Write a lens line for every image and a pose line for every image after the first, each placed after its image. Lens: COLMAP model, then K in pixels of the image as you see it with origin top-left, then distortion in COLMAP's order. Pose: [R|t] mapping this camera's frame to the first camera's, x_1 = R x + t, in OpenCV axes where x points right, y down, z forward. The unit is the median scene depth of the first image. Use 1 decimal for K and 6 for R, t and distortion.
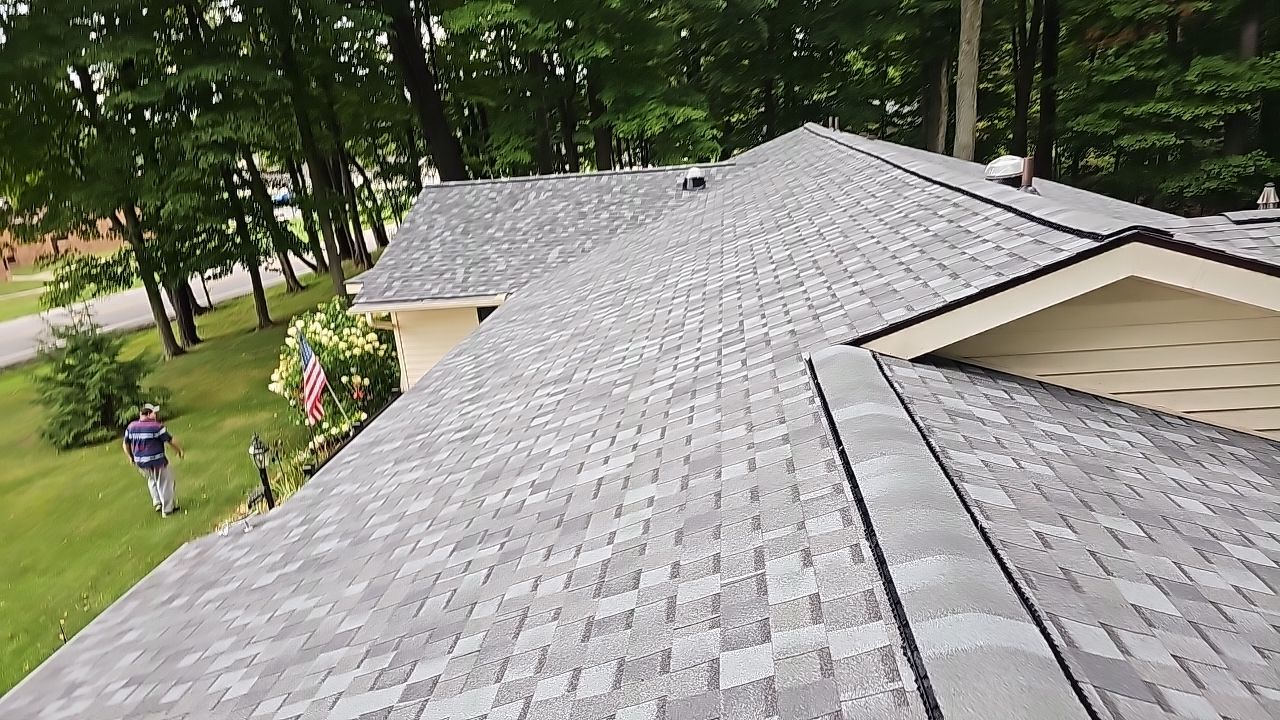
lens RADIAL K [[847.6, 0, 628.2], [0, 847.6, 382.4], [0, 0, 1]] dist [0.075791, -0.078495]
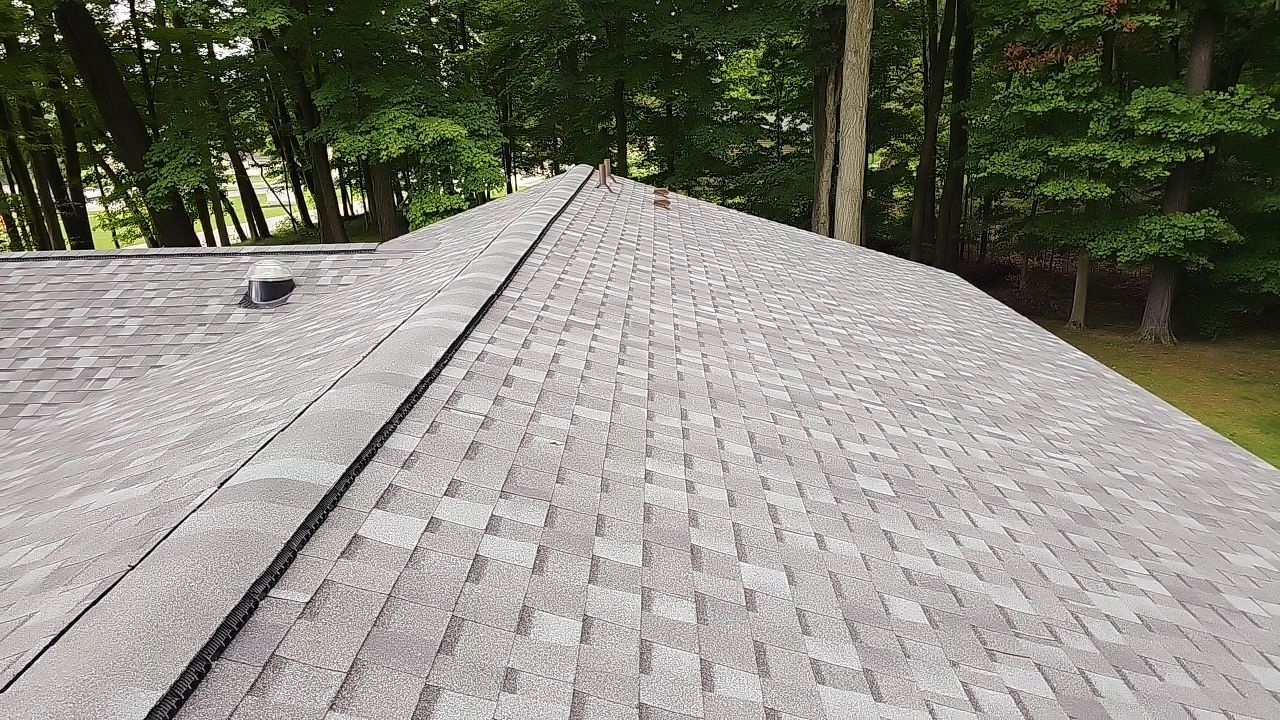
lens RADIAL K [[847.6, 0, 651.9], [0, 847.6, 382.7], [0, 0, 1]] dist [0.075791, -0.078495]
pose [[0.993565, 0.016517, 0.112055, 0.217486], [-0.016996, 0.999850, 0.003320, -0.166619], [-0.111983, -0.005204, 0.993696, 0.432456]]
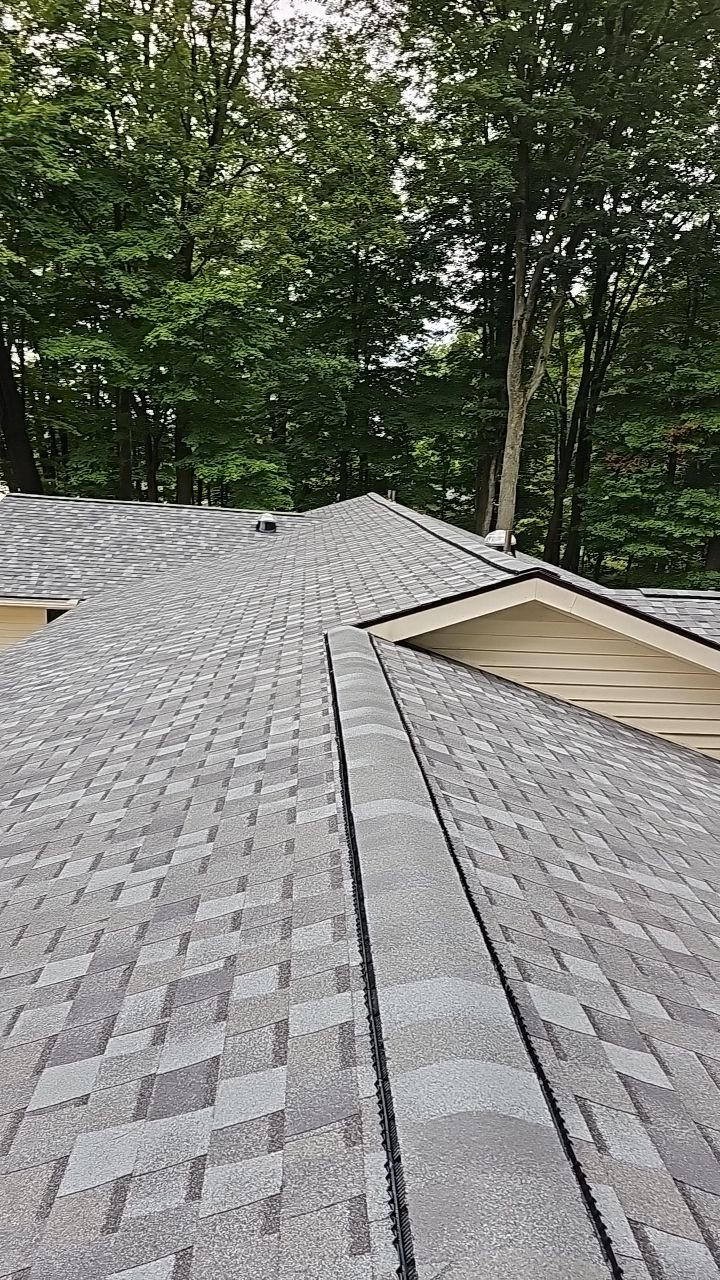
lens RADIAL K [[847.6, 0, 376.6], [0, 847.6, 639.9], [0, 0, 1]] dist [0.075791, -0.078495]
pose [[0.971717, 0.108515, 0.209740, 0.000172], [-0.083611, 0.988731, -0.124182, 0.037813], [-0.220852, 0.103133, 0.969839, -0.095197]]
